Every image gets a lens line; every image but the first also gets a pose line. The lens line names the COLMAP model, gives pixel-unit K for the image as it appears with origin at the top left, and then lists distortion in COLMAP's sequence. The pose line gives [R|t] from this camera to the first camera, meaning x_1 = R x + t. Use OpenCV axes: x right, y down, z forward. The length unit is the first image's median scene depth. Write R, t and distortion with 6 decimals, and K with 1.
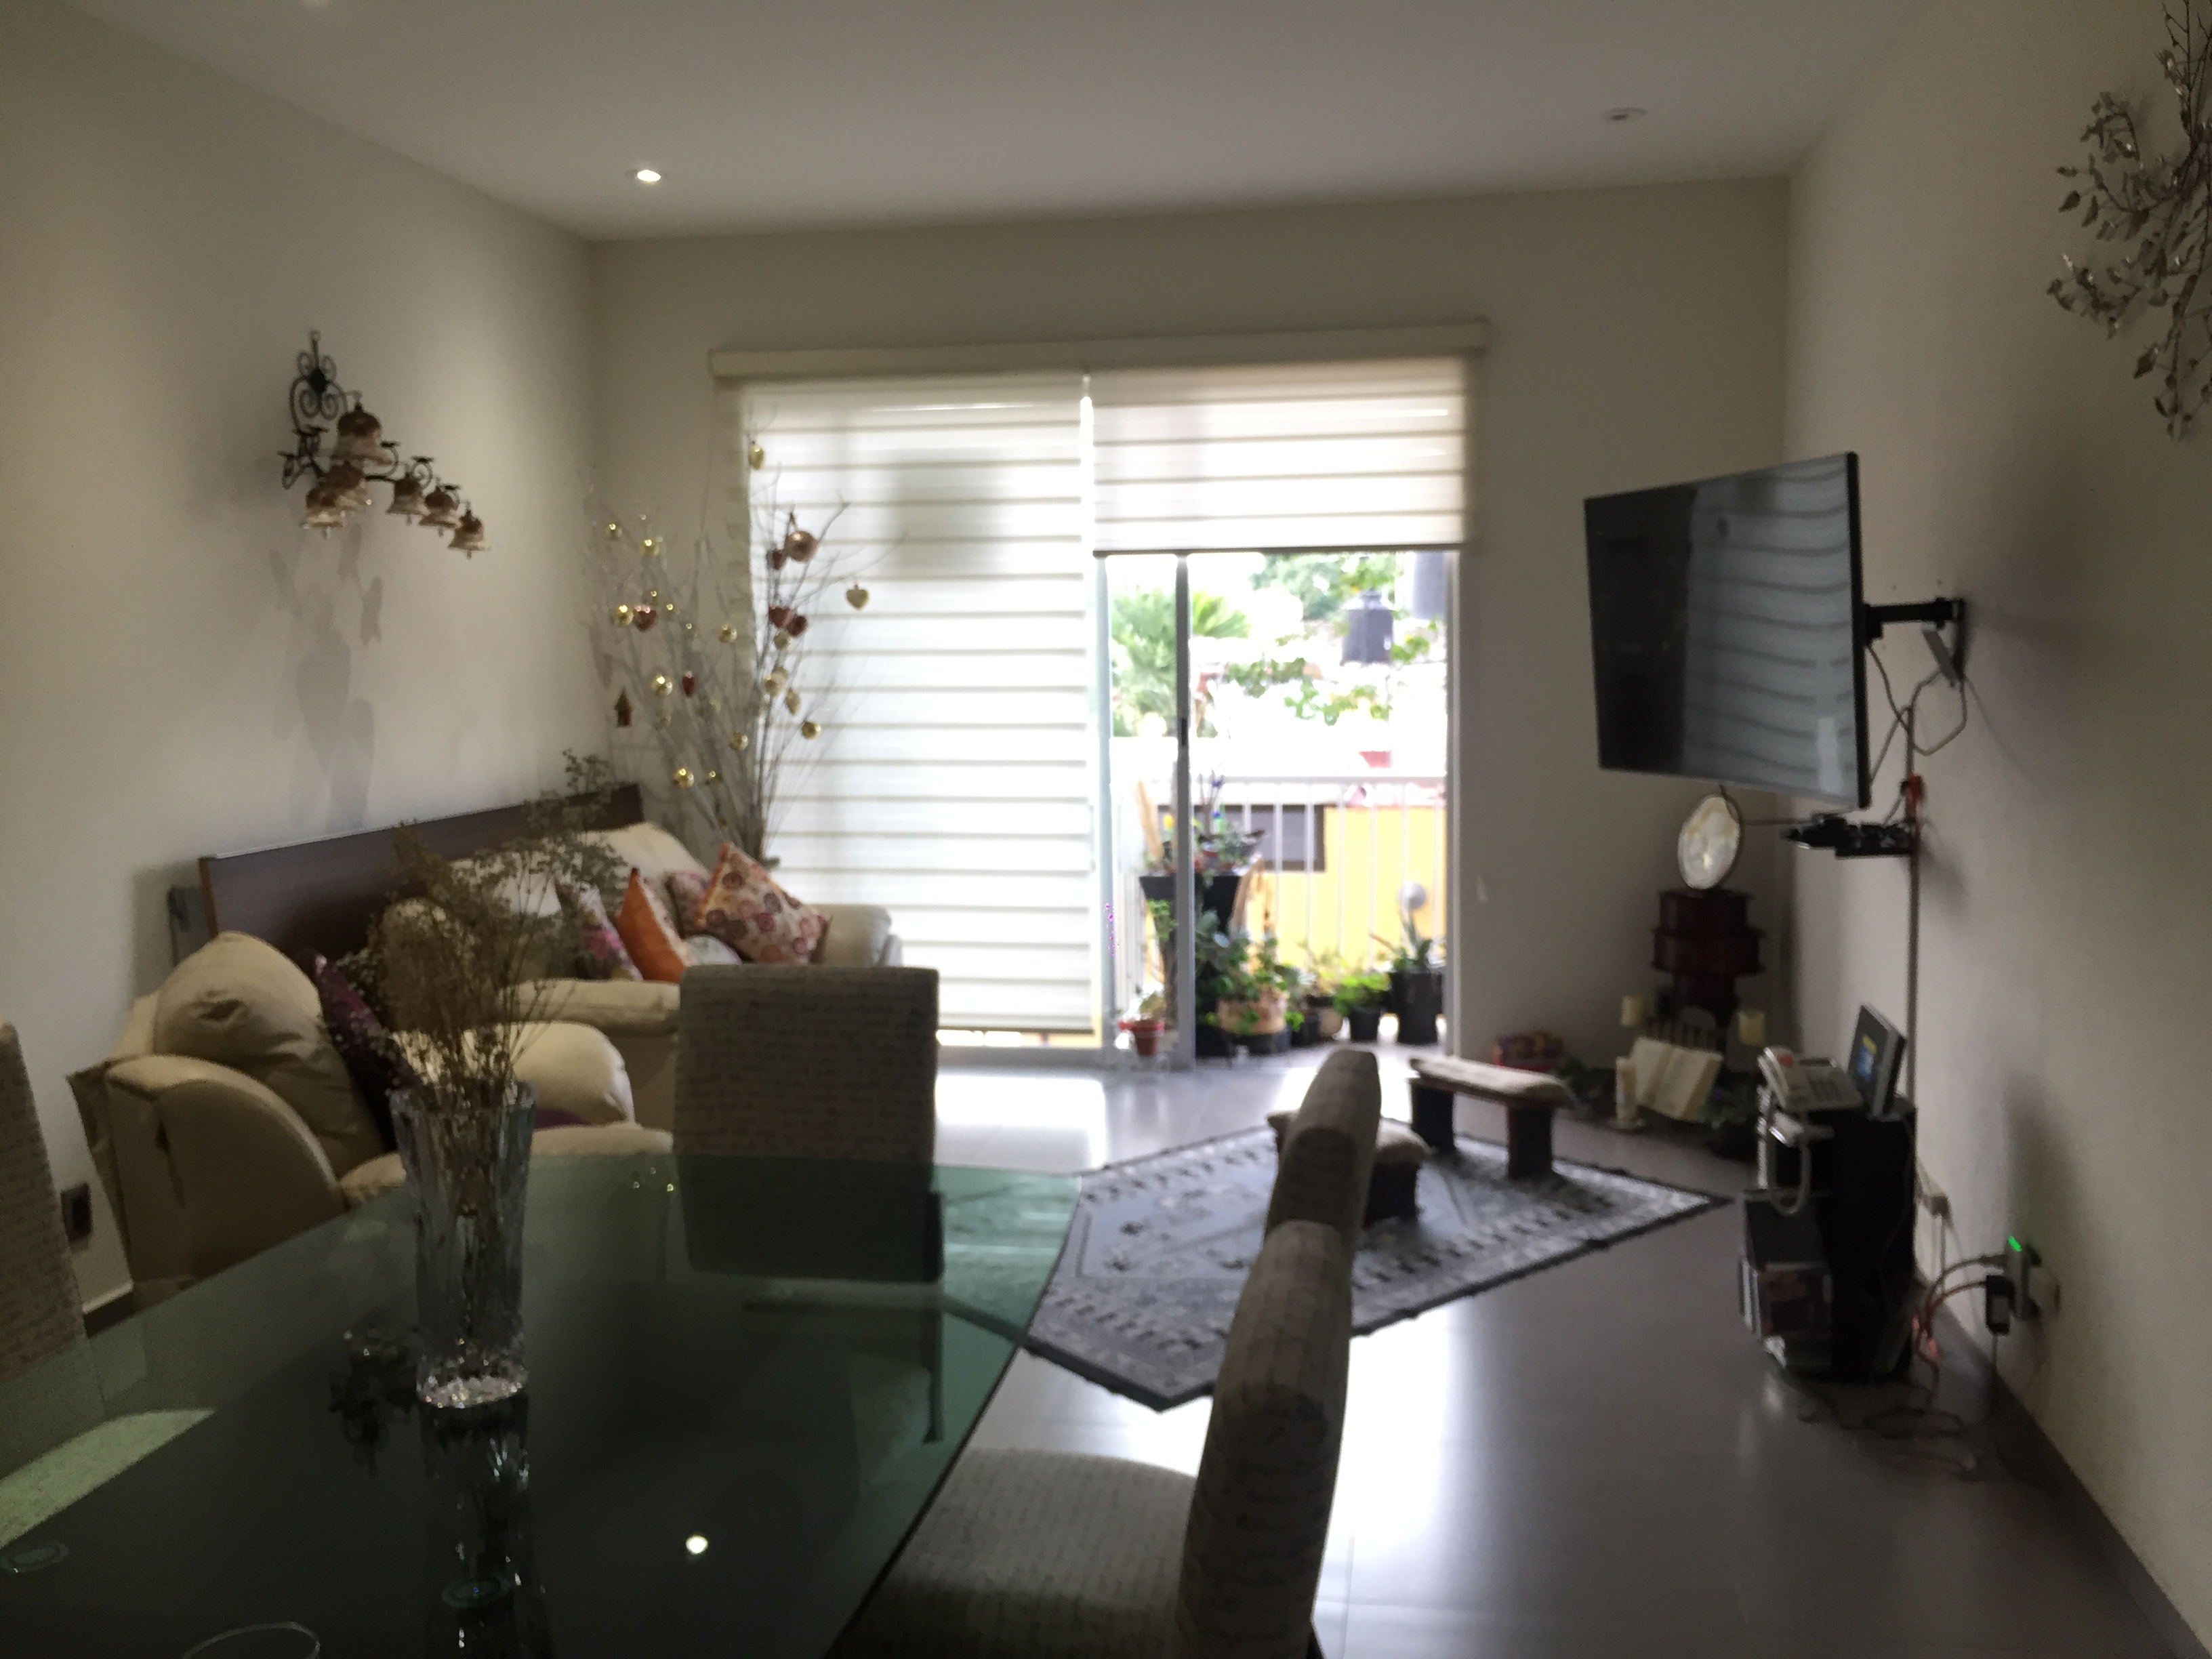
lens RADIAL K [[1874.5, 0, 1124.2], [0, 1874.5, 825.2], [0, 0, 1]] dist [0.055712, -0.042607]
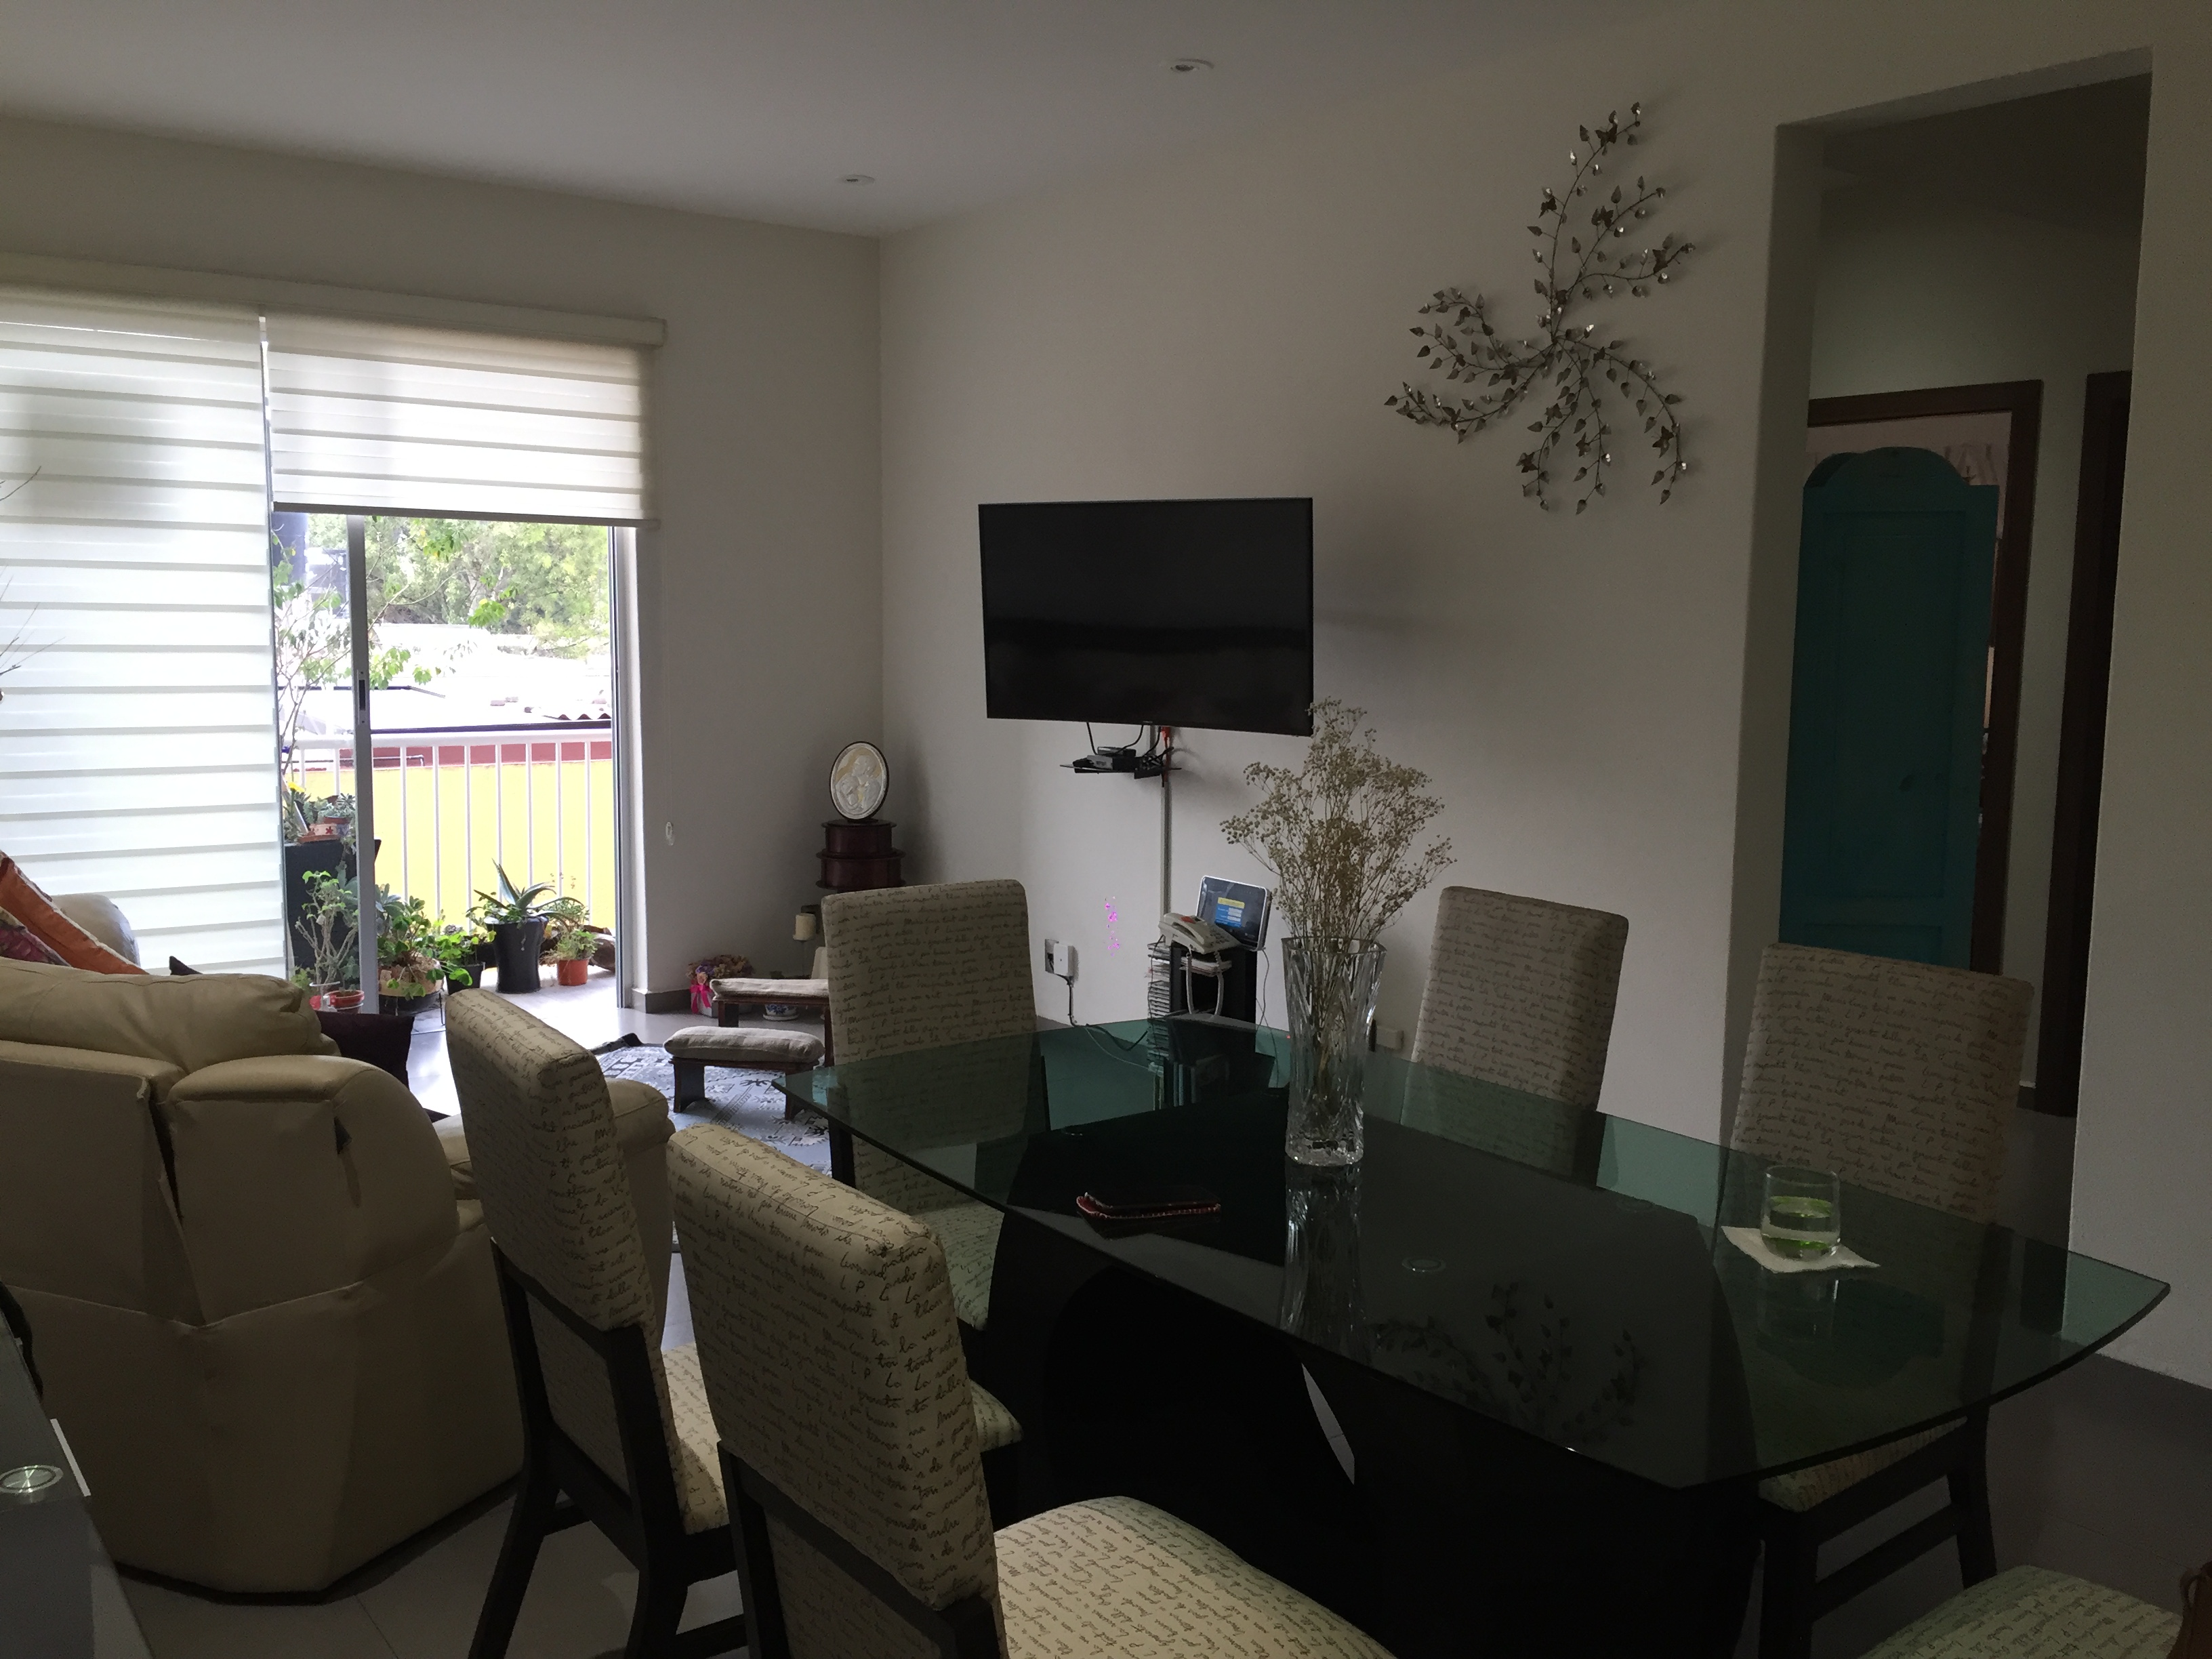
lens RADIAL K [[1874.5, 0, 1046.3], [0, 1874.5, 846.0], [0, 0, 1]] dist [0.055712, -0.042607]
pose [[0.698137, -0.067463, 0.712779, -0.474826], [0.047562, 0.997722, 0.047847, -0.001528], [-0.714383, 0.000497, 0.699755, 0.061334]]
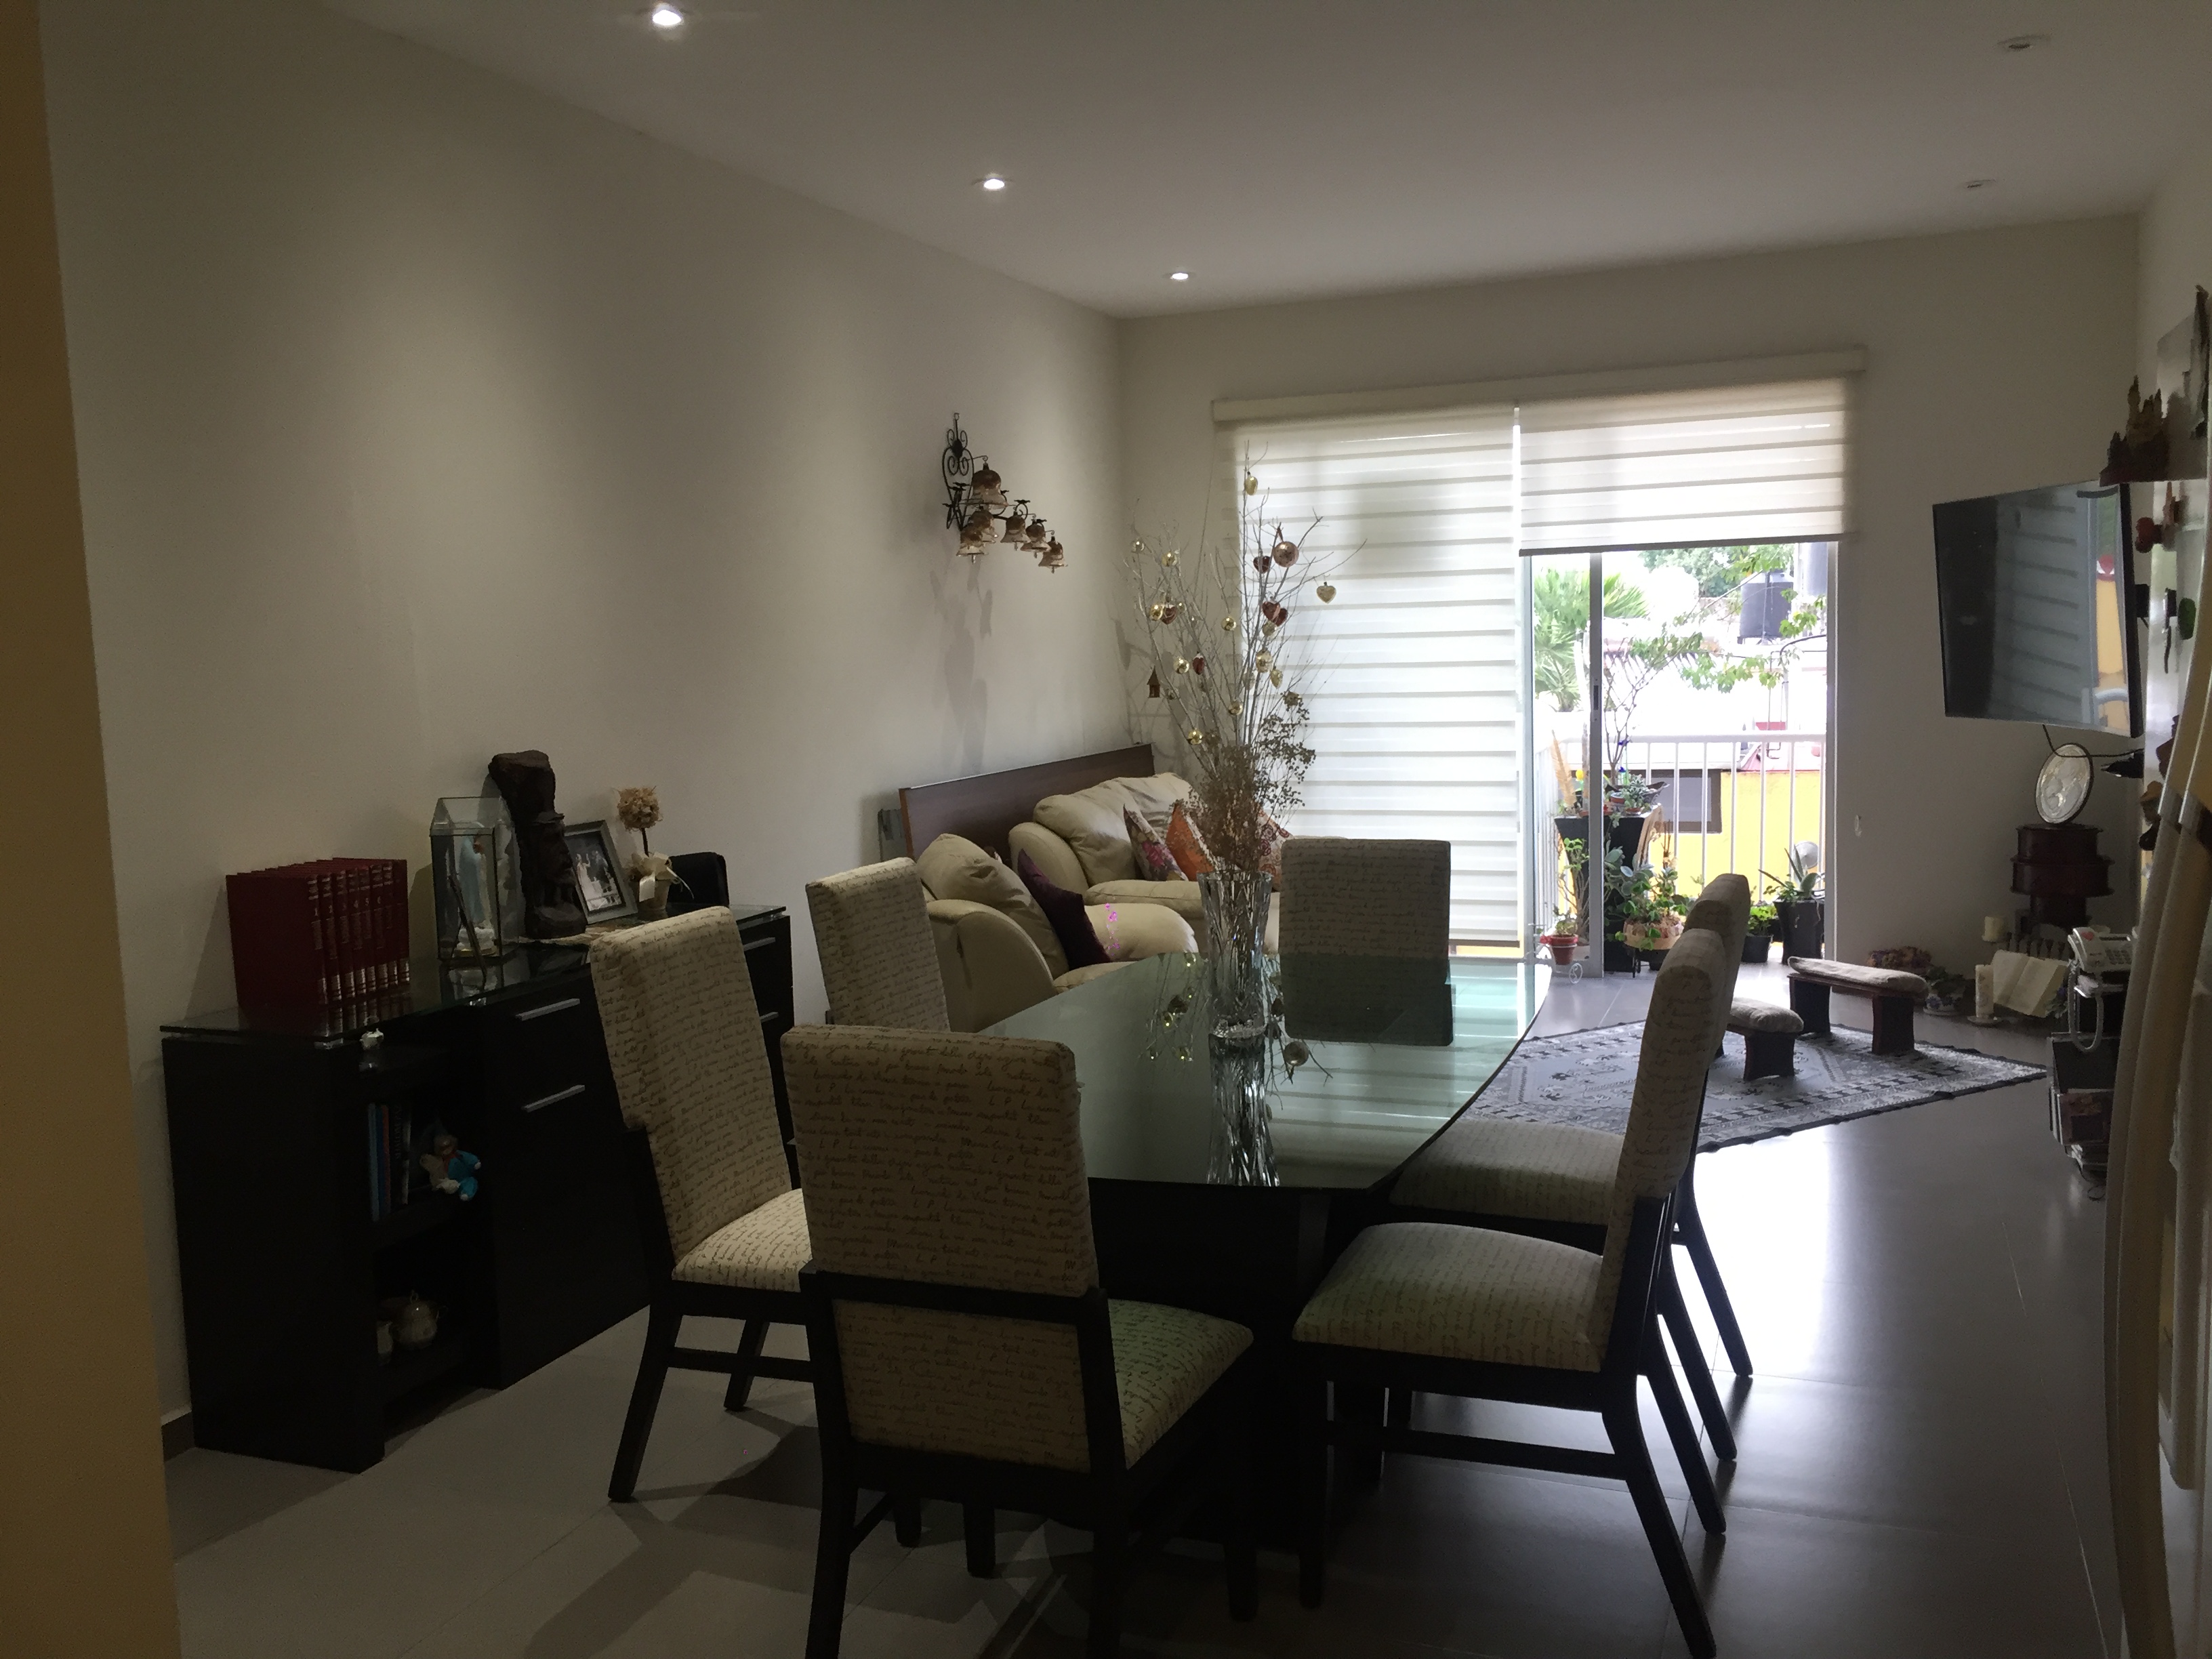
lens RADIAL K [[1874.5, 0, 1114.3], [0, 1874.5, 833.8], [0, 0, 1]] dist [0.055712, -0.042607]
pose [[0.978913, 0.003544, -0.204249, -0.027097], [-0.000908, 0.999915, 0.012998, 0.025081], [0.204278, -0.012539, 0.978833, -0.278623]]
